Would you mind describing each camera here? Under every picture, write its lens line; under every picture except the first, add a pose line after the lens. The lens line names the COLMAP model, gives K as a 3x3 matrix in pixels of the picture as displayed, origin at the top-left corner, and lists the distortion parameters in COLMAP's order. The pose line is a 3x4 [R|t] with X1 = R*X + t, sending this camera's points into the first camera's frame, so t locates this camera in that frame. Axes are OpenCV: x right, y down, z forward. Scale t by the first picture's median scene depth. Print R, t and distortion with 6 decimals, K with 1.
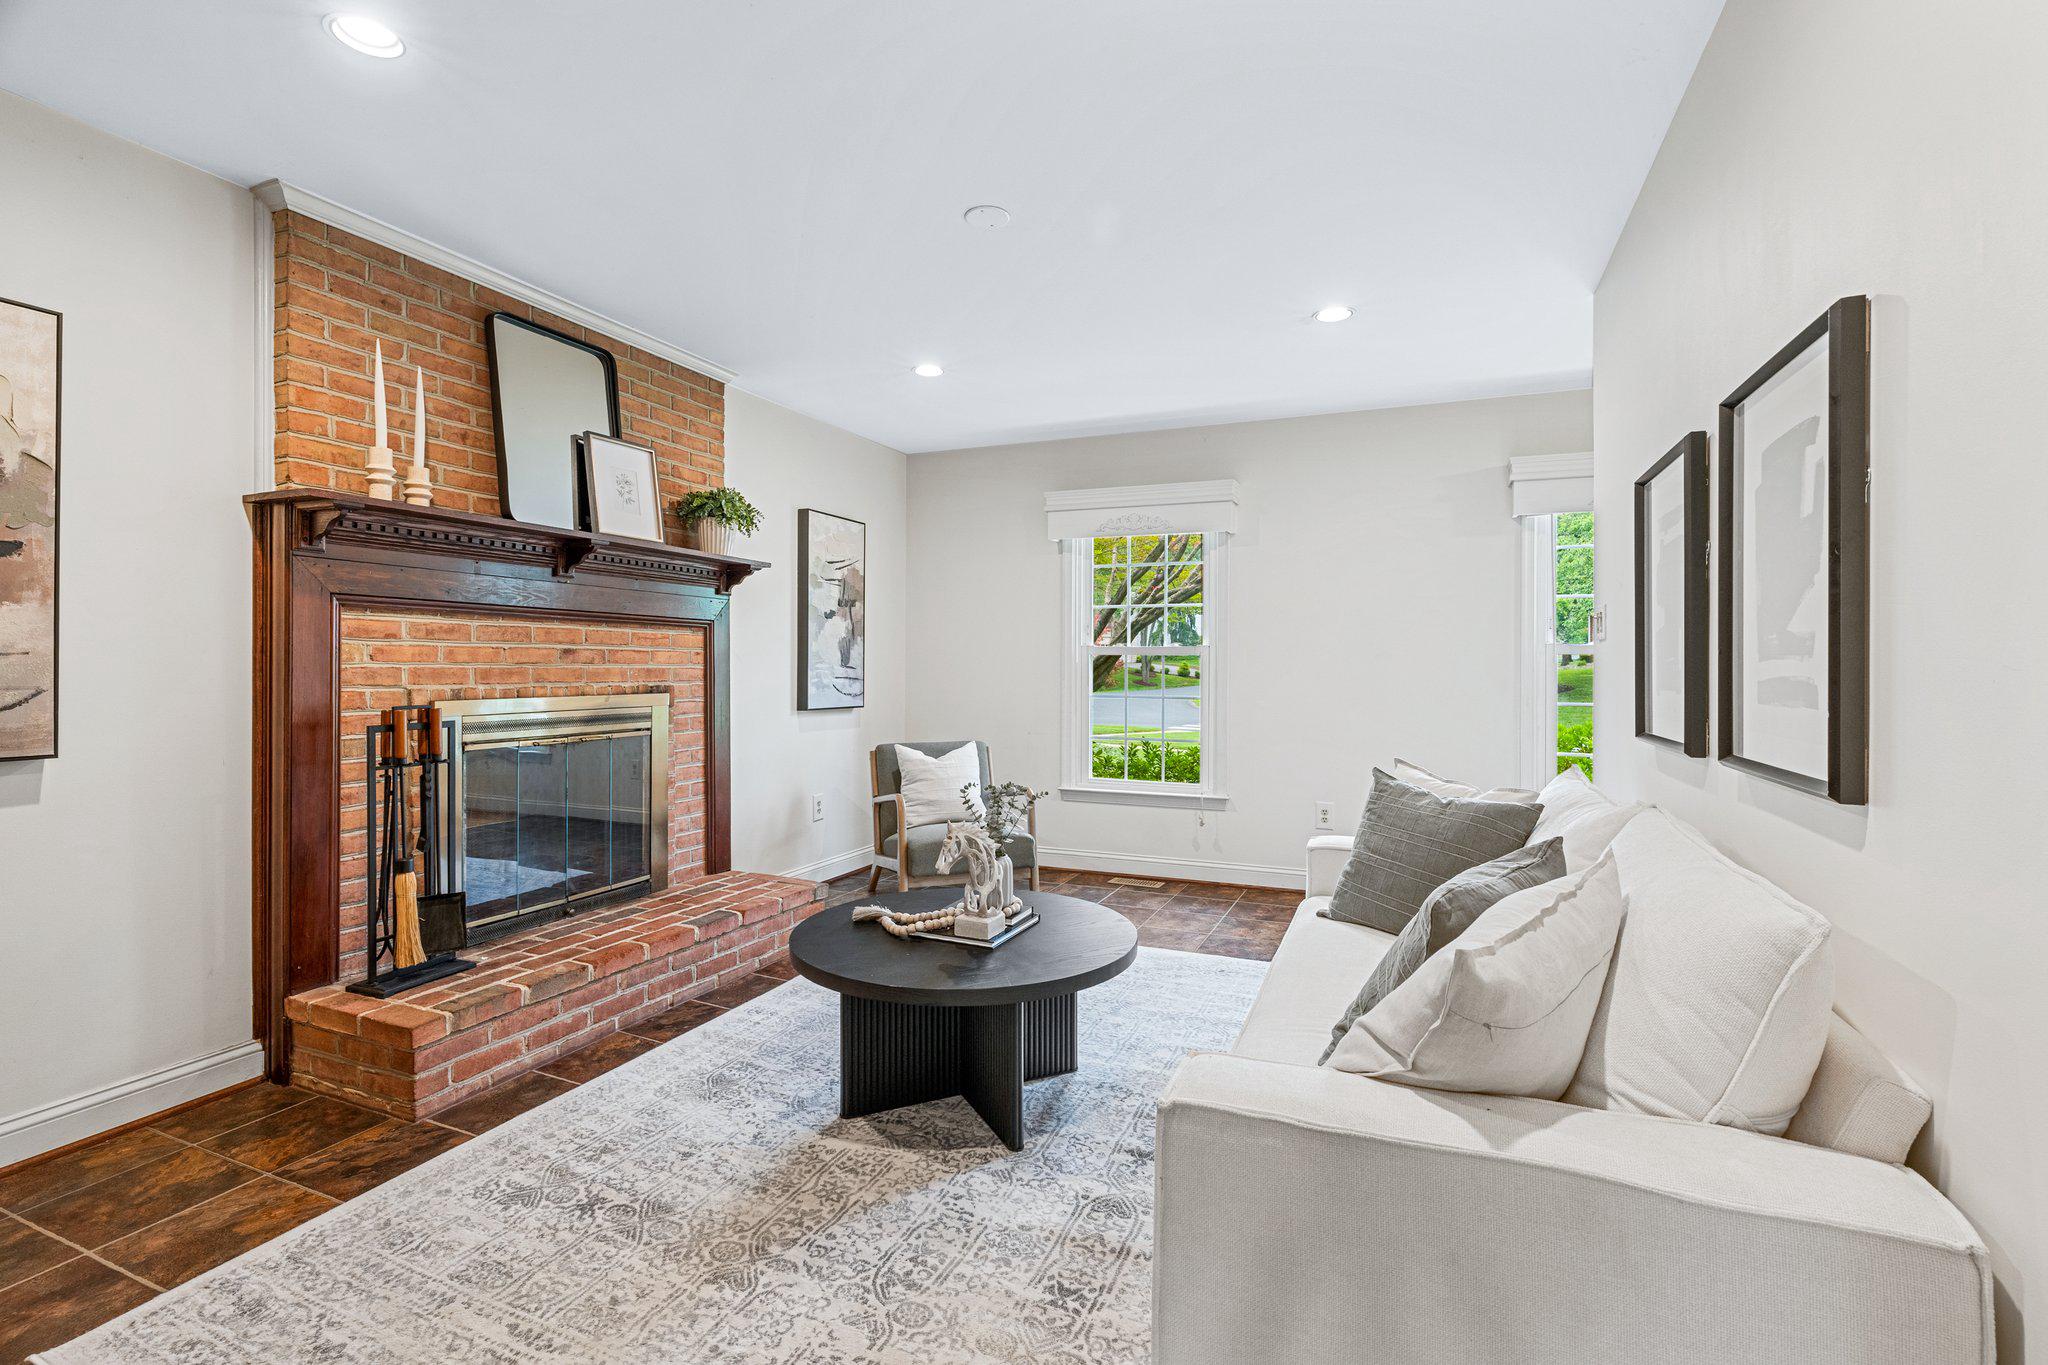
lens RADIAL K [[934.1, 0, 1019.8], [0, 934.1, 676.2], [0, 0, 1]] dist [-0.007349, 0.002915]
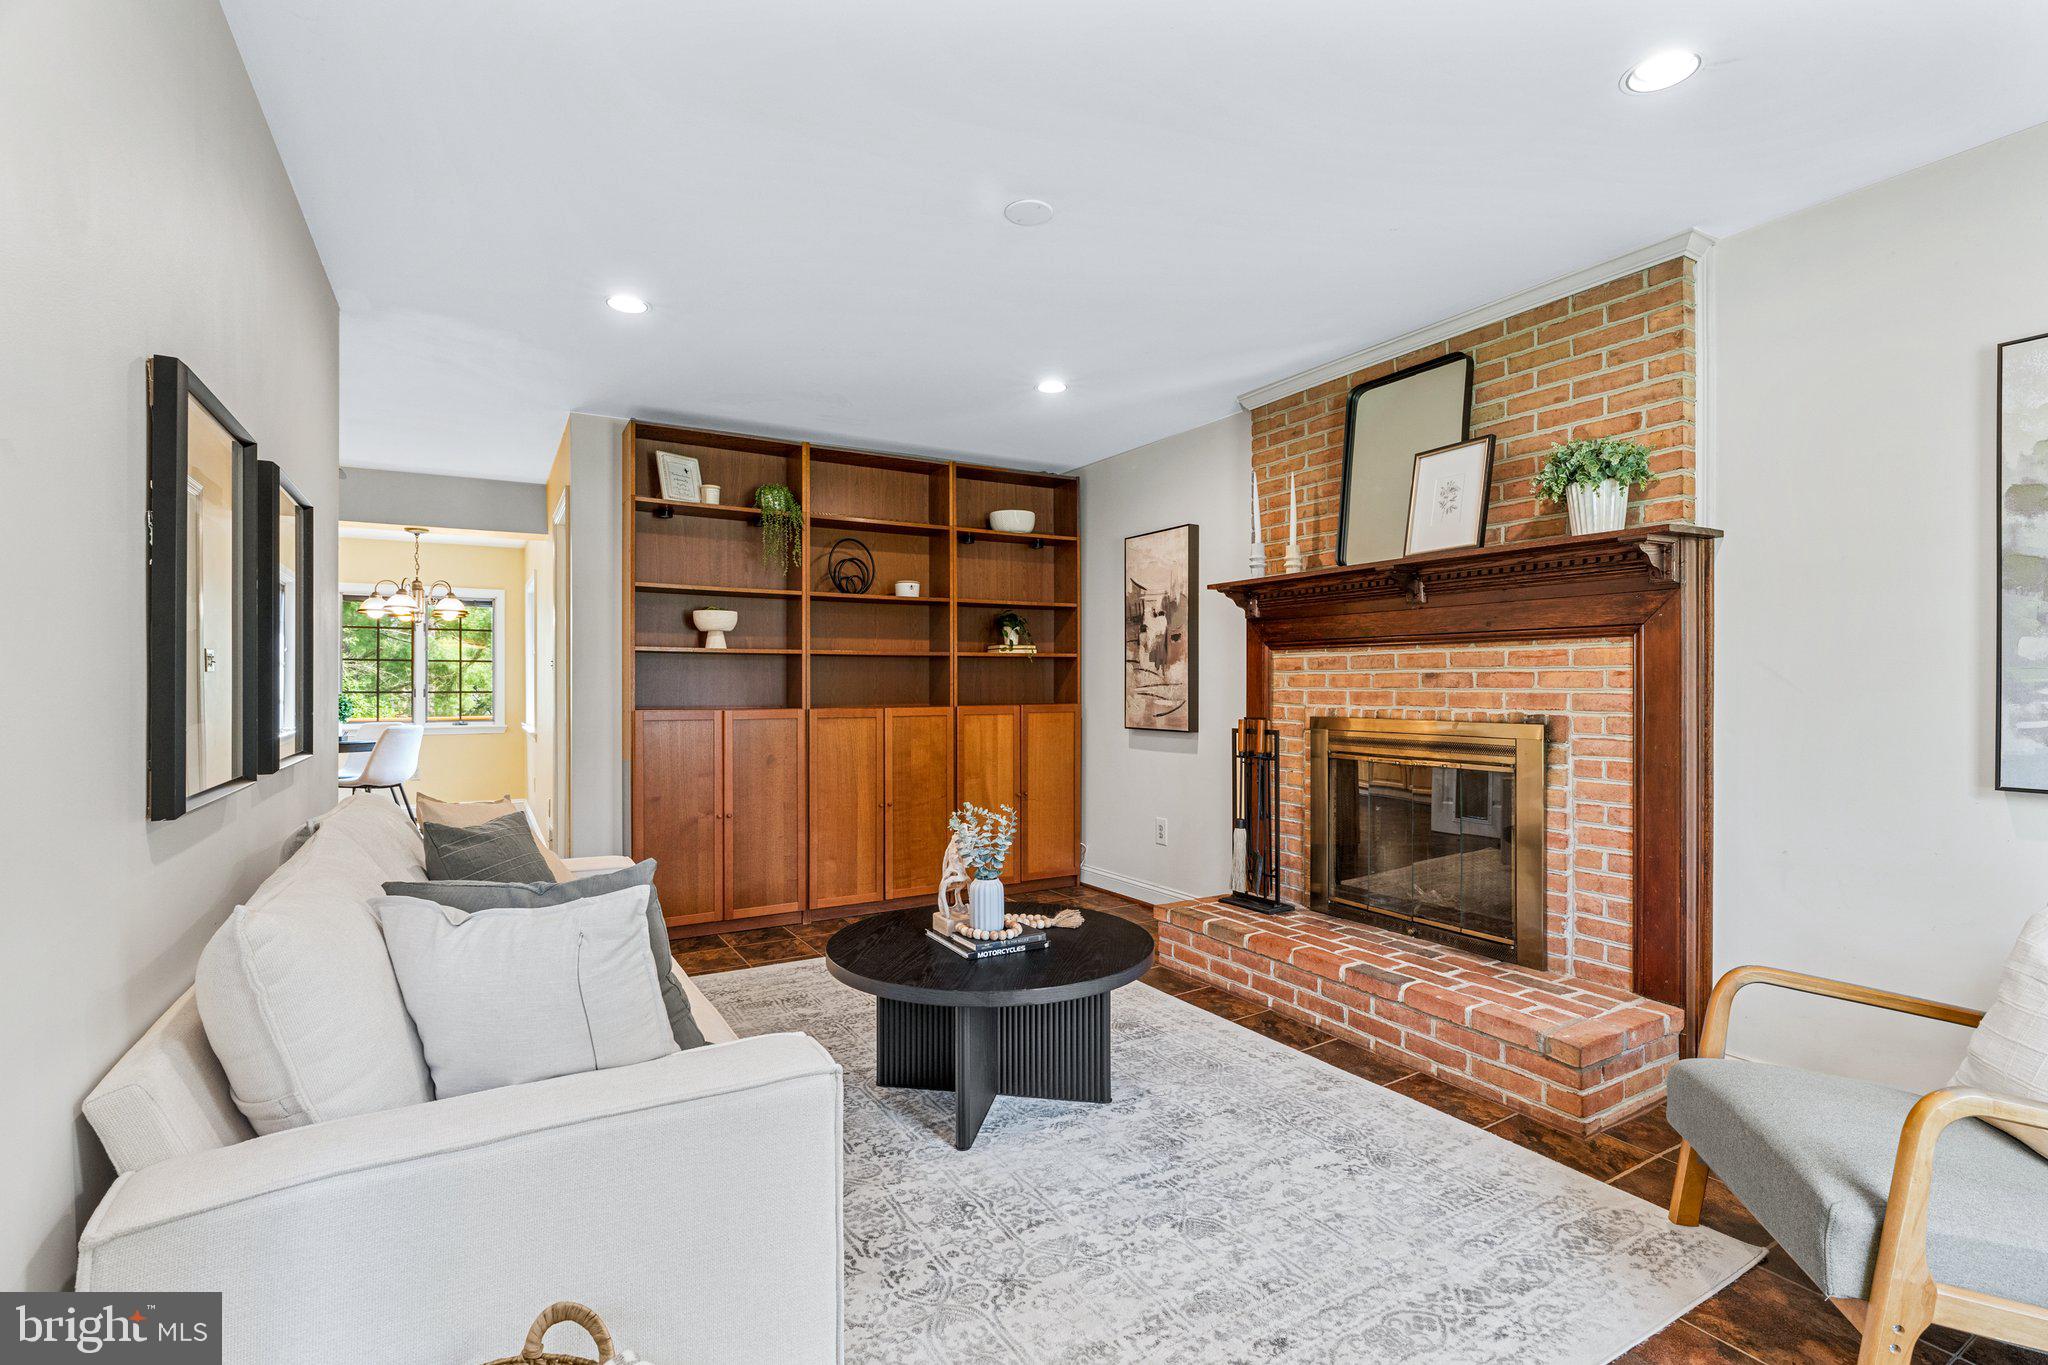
lens RADIAL K [[934.1, 0, 1020.0], [0, 934.1, 683.2], [0, 0, 1]] dist [-0.007349, 0.002915]
pose [[-0.589799, -0.000447, -0.807550, 0.638533], [-0.005531, 0.999979, 0.003485, -0.020794], [0.807531, 0.006522, -0.589789, 1.346173]]
